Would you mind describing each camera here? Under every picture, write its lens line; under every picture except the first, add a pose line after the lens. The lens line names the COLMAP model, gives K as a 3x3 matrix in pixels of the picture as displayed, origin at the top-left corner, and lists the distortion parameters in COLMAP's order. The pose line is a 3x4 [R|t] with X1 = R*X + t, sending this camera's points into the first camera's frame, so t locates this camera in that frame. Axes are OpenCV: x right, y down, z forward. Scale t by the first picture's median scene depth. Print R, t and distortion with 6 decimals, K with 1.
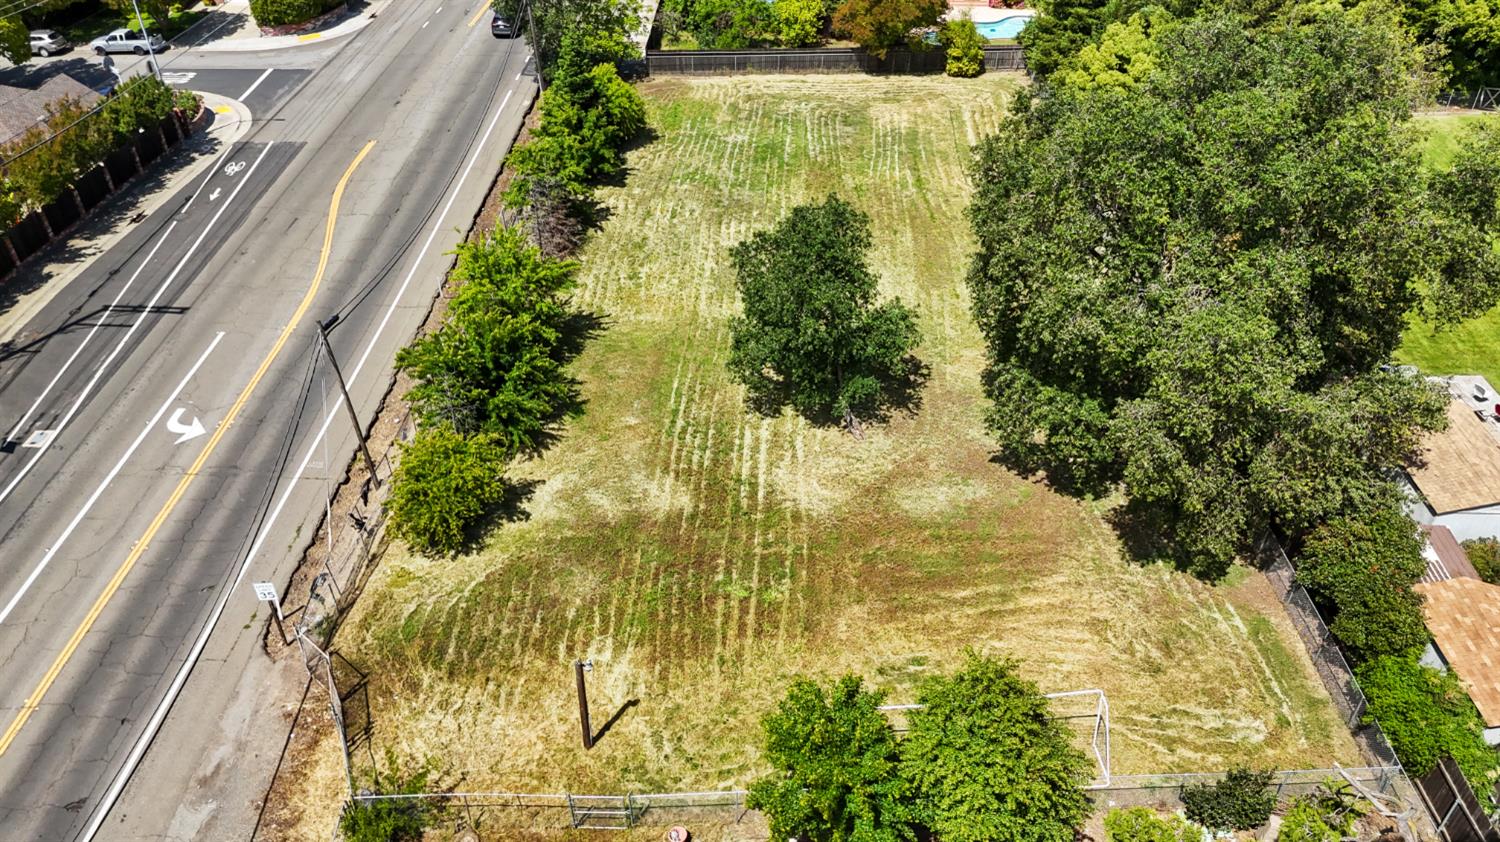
lens RADIAL K [[1107.4, 0, 746.2], [0, 1107.4, 420.8], [0, 0, 1]] dist [0.070364, -0.063013]
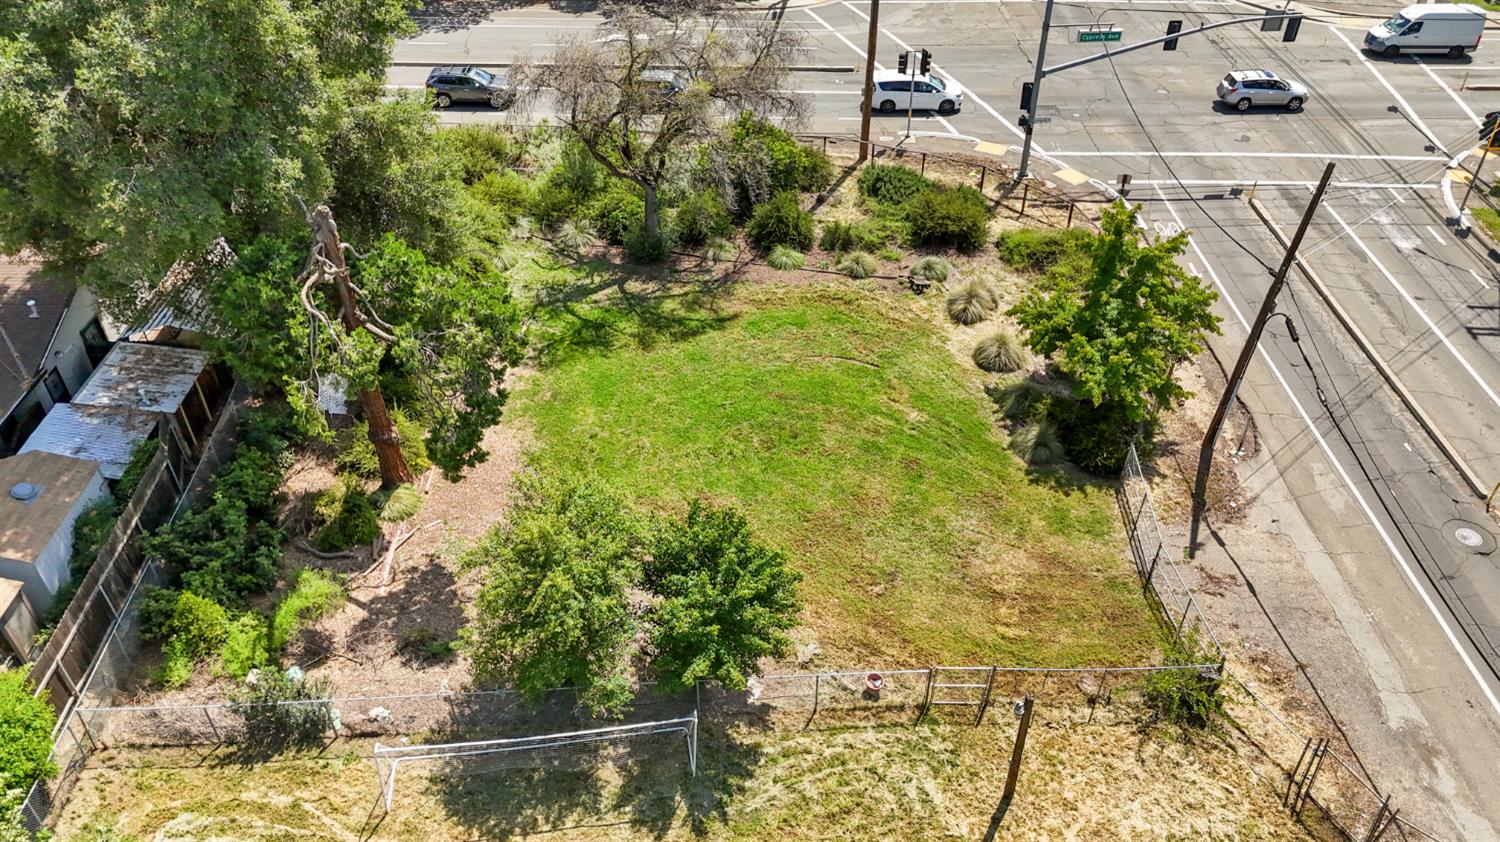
lens RADIAL K [[1107.4, 0, 751.9], [0, 1107.4, 425.1], [0, 0, 1]] dist [0.070364, -0.063013]
pose [[-0.998135, 0.048389, -0.037221, 0.047753], [-0.024573, 0.239671, 0.970543, -0.425735], [0.055884, 0.969647, -0.238035, 0.701107]]
